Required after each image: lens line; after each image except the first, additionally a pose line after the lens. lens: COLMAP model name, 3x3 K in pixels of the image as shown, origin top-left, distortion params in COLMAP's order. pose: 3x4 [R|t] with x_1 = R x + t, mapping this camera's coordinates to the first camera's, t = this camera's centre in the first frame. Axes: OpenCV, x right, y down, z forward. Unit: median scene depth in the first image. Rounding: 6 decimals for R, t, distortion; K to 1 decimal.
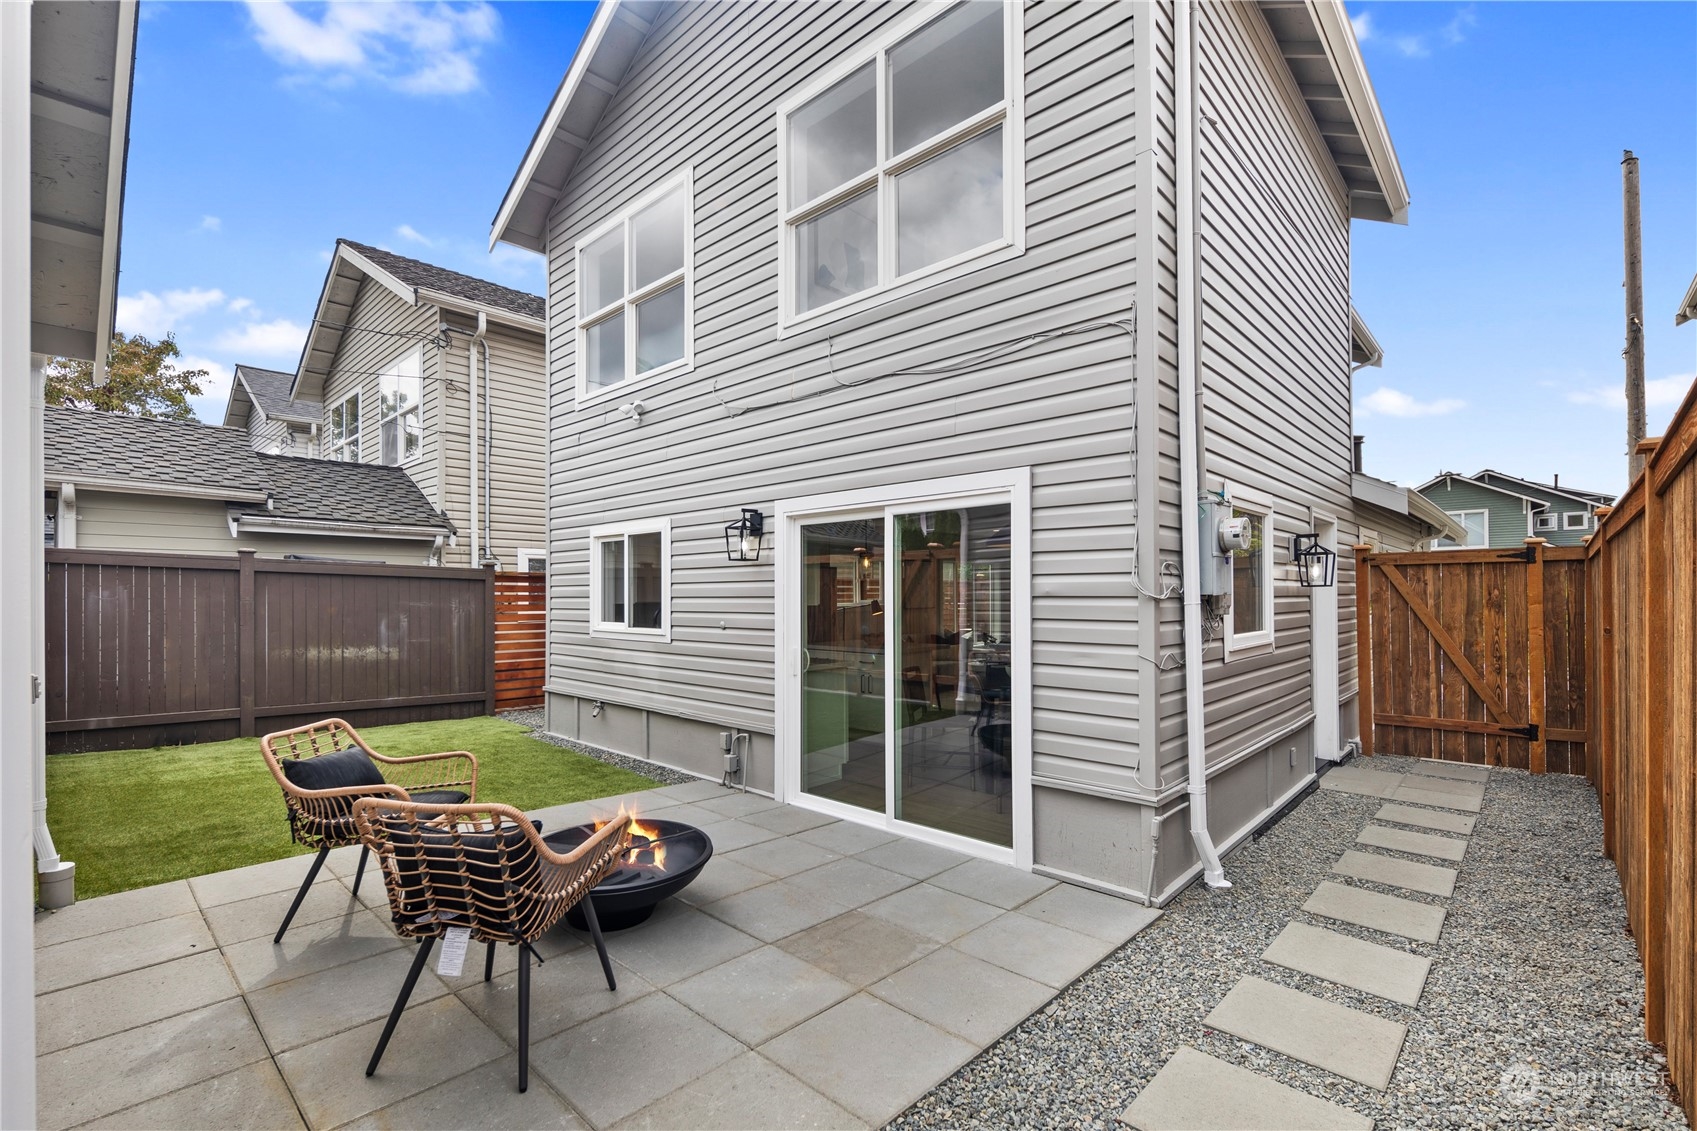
lens RADIAL K [[743.1, 0, 847.7], [0, 743.1, 594.1], [0, 0, 1]] dist [-0.000228, -0.000031]
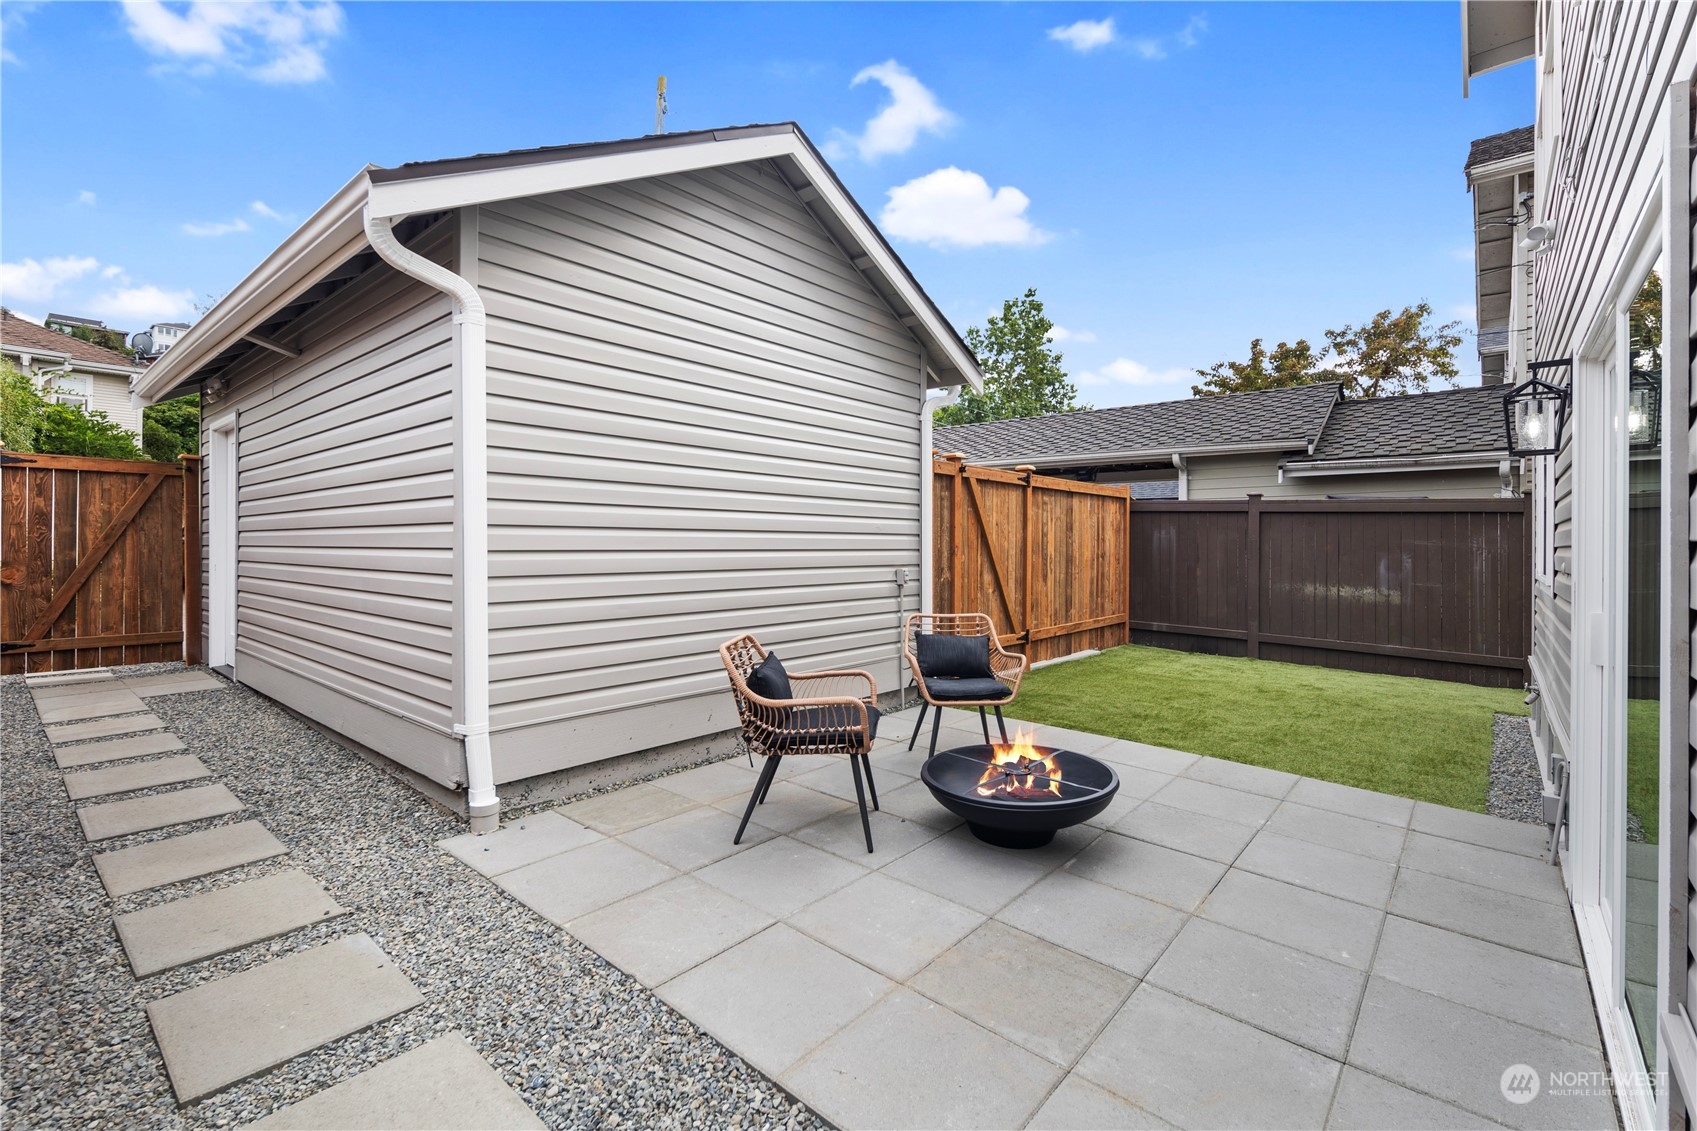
lens RADIAL K [[747.8, 0, 853.6], [0, 747.8, 545.8], [0, 0, 1]] dist [0.000503, -0.000732]
pose [[0.046499, 0.005271, -0.998904, 0.274762], [-0.004511, 0.999977, 0.005067, 0.015795], [0.998908, 0.004270, 0.046522, 0.298641]]
